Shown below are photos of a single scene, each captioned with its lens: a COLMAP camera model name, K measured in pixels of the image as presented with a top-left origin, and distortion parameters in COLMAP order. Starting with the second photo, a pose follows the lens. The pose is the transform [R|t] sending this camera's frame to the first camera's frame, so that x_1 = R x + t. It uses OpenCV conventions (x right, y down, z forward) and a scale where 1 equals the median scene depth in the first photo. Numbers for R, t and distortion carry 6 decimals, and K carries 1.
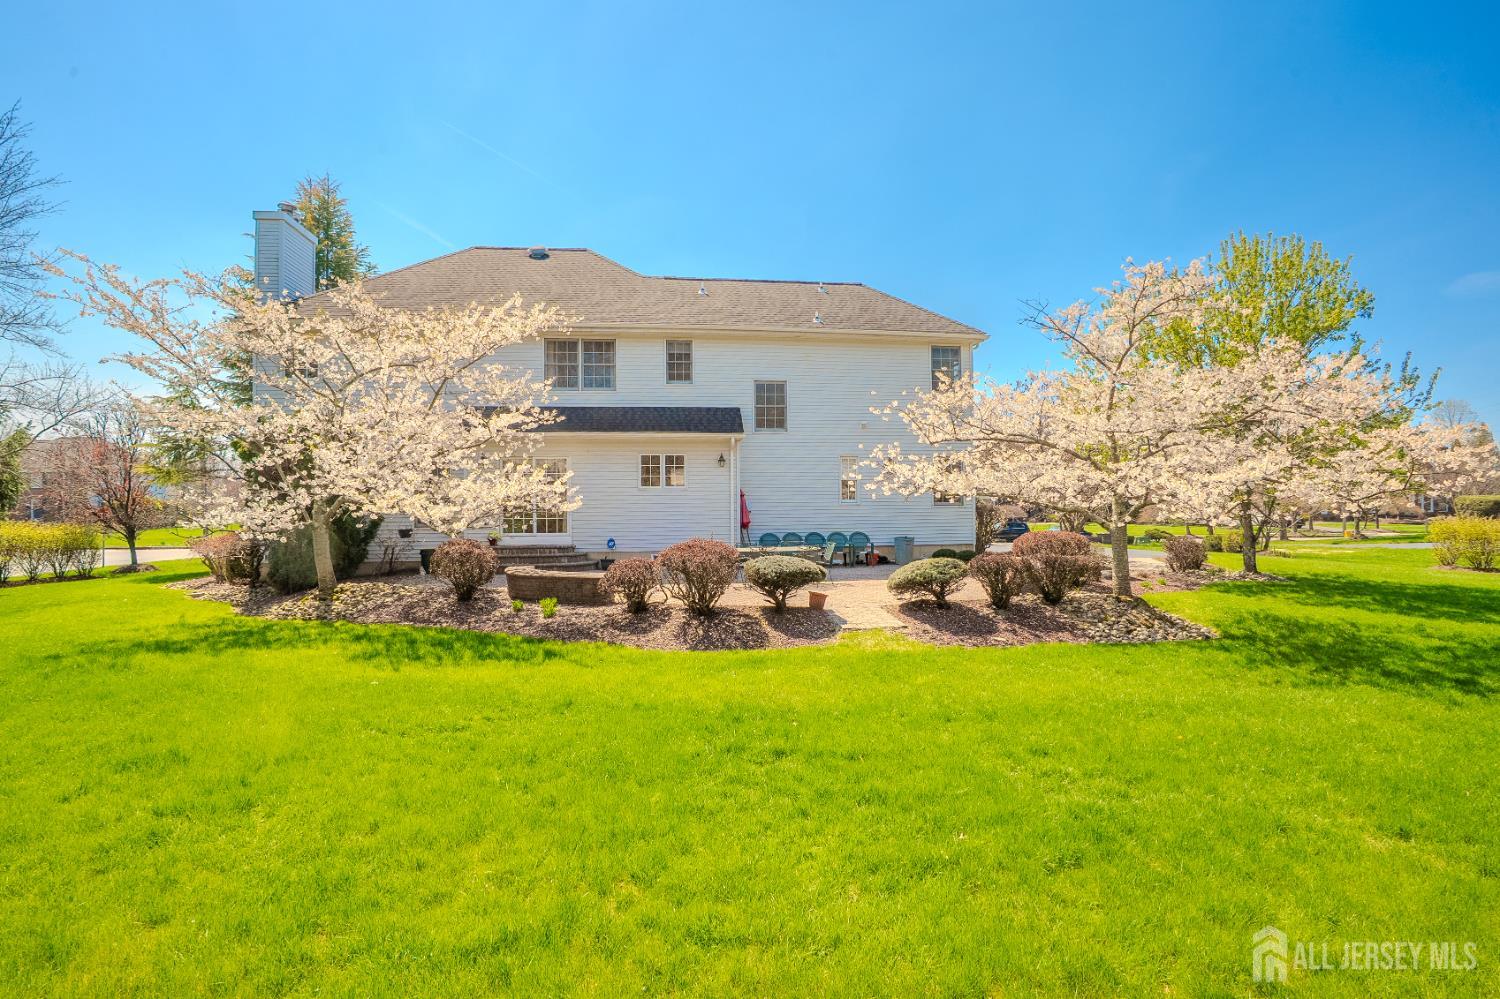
lens RADIAL K [[687.7, 0, 750.0], [0, 687.7, 499.5], [0, 0, 1]] dist [-0.060699, 0.021808]
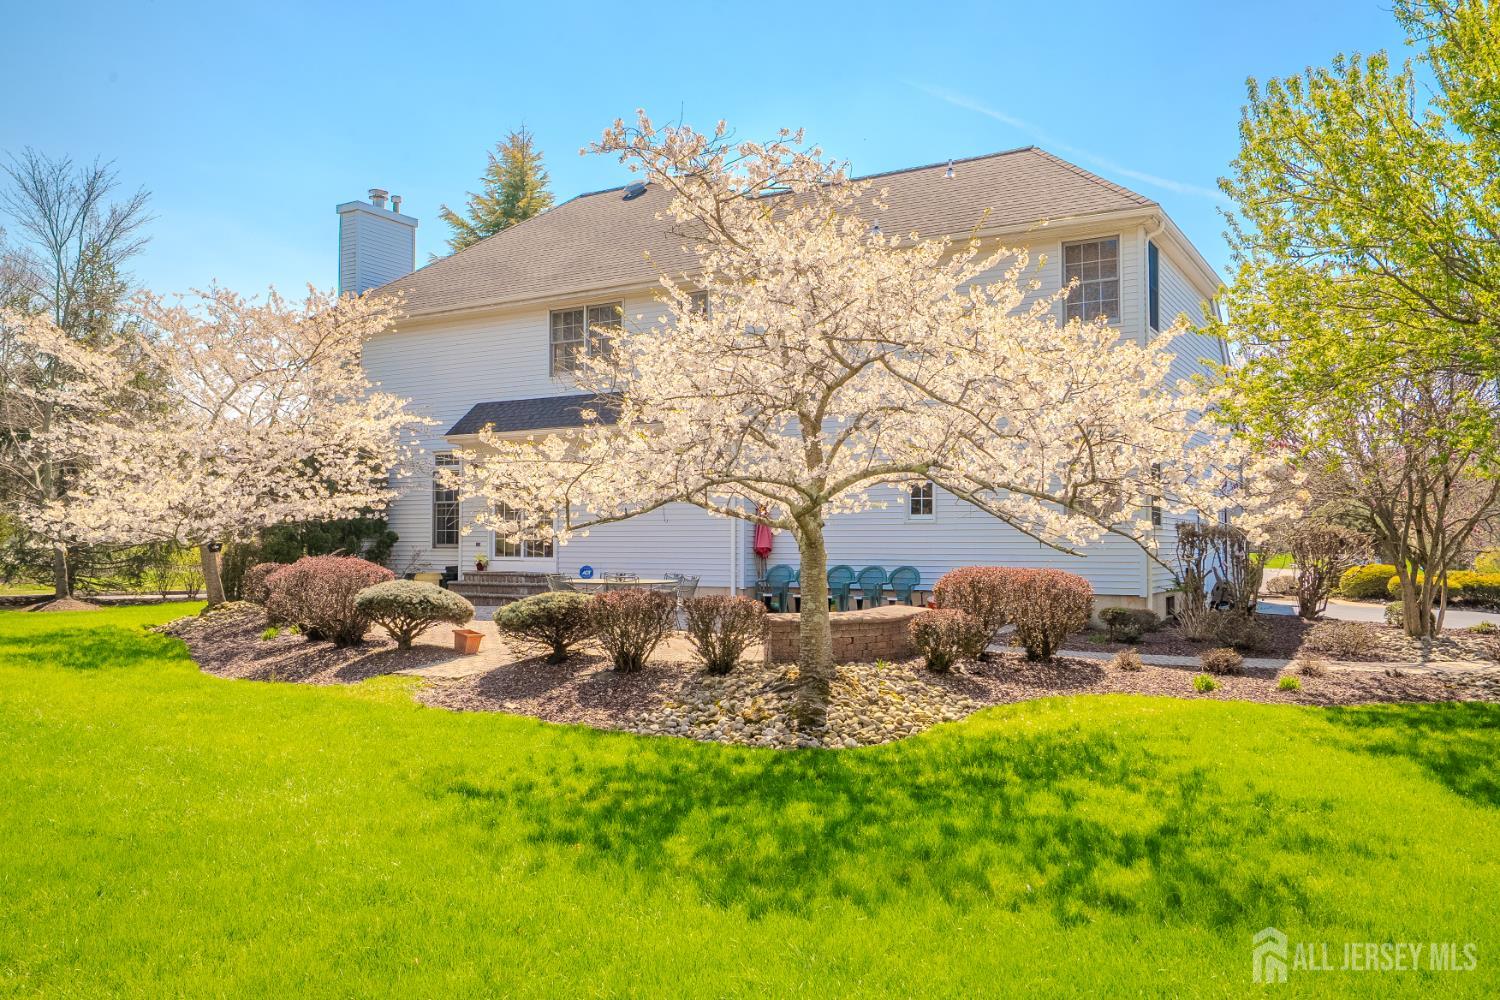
lens RADIAL K [[1192.1, 0, 733.1], [0, 1192.1, 504.4], [0, 0, 1]] dist [0.004315, 0.006916]
pose [[0.772983, -0.008520, -0.634369, 0.741522], [0.004377, 0.999958, -0.008096, -0.000731], [0.634411, 0.003482, 0.772988, 0.066011]]
